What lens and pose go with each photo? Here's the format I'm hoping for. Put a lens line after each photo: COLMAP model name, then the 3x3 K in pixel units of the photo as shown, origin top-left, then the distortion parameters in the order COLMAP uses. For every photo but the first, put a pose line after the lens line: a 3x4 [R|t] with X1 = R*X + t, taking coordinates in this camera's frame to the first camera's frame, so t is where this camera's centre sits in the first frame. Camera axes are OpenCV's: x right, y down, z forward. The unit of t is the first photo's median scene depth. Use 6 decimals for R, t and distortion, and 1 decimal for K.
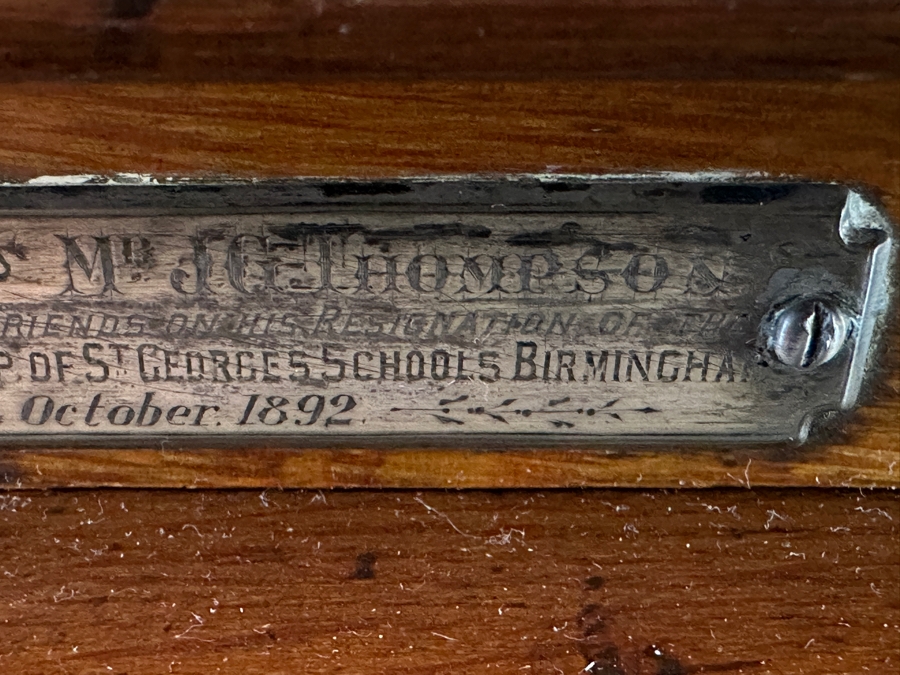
lens RADIAL K [[934.8, 0, 447.9], [0, 934.8, 341.7], [0, 0, 1]] dist [-0.014950, 0.000000]
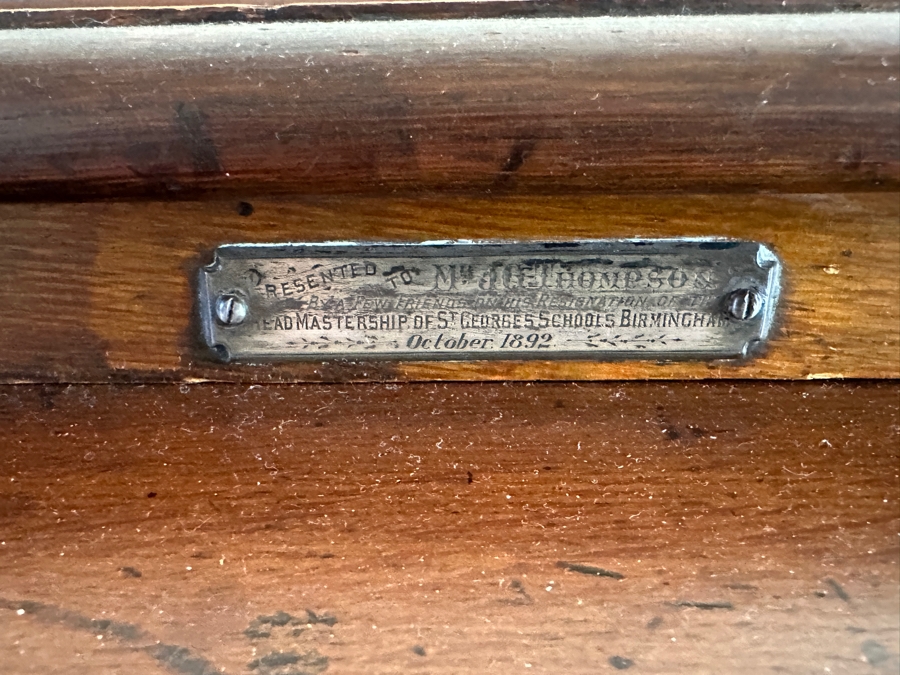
lens RADIAL K [[676.7, 0, 433.1], [0, 676.7, 373.3], [0, 0, 1]] dist [-0.005166, -0.016093]
pose [[0.999764, -0.000724, -0.021723, -0.375826], [-0.001539, 0.994581, -0.103951, 0.346541], [0.021681, 0.103959, 0.994345, -0.716982]]
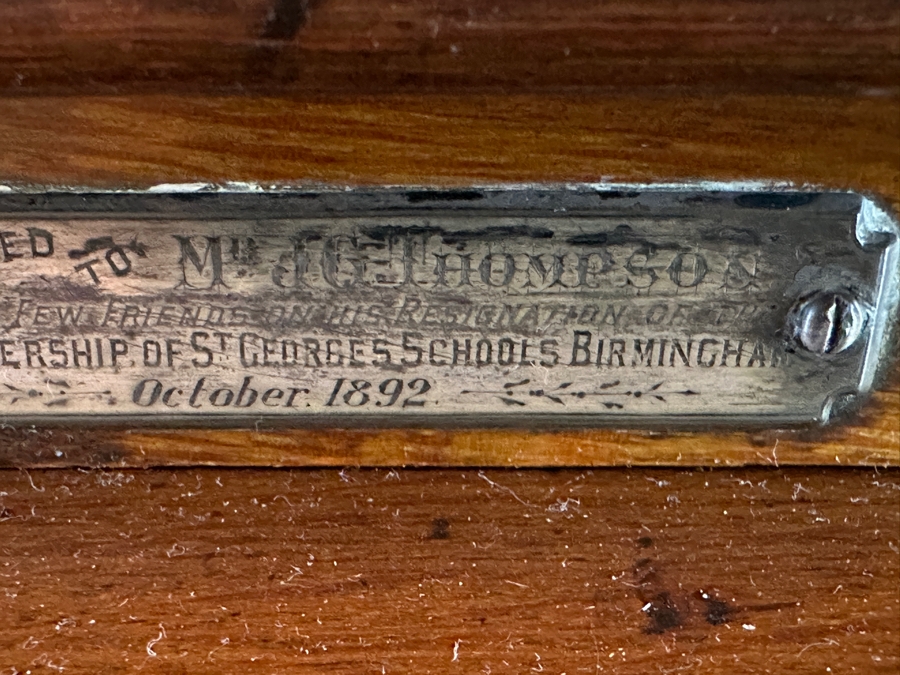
lens RADIAL K [[934.8, 0, 438.4], [0, 934.8, 359.6], [0, 0, 1]] dist [-0.014950, 0.000000]
pose [[0.999997, 0.002070, 0.001281, -0.094242], [-0.002013, 0.999085, -0.042720, 0.085286], [-0.001368, 0.042717, 0.999086, -0.138228]]
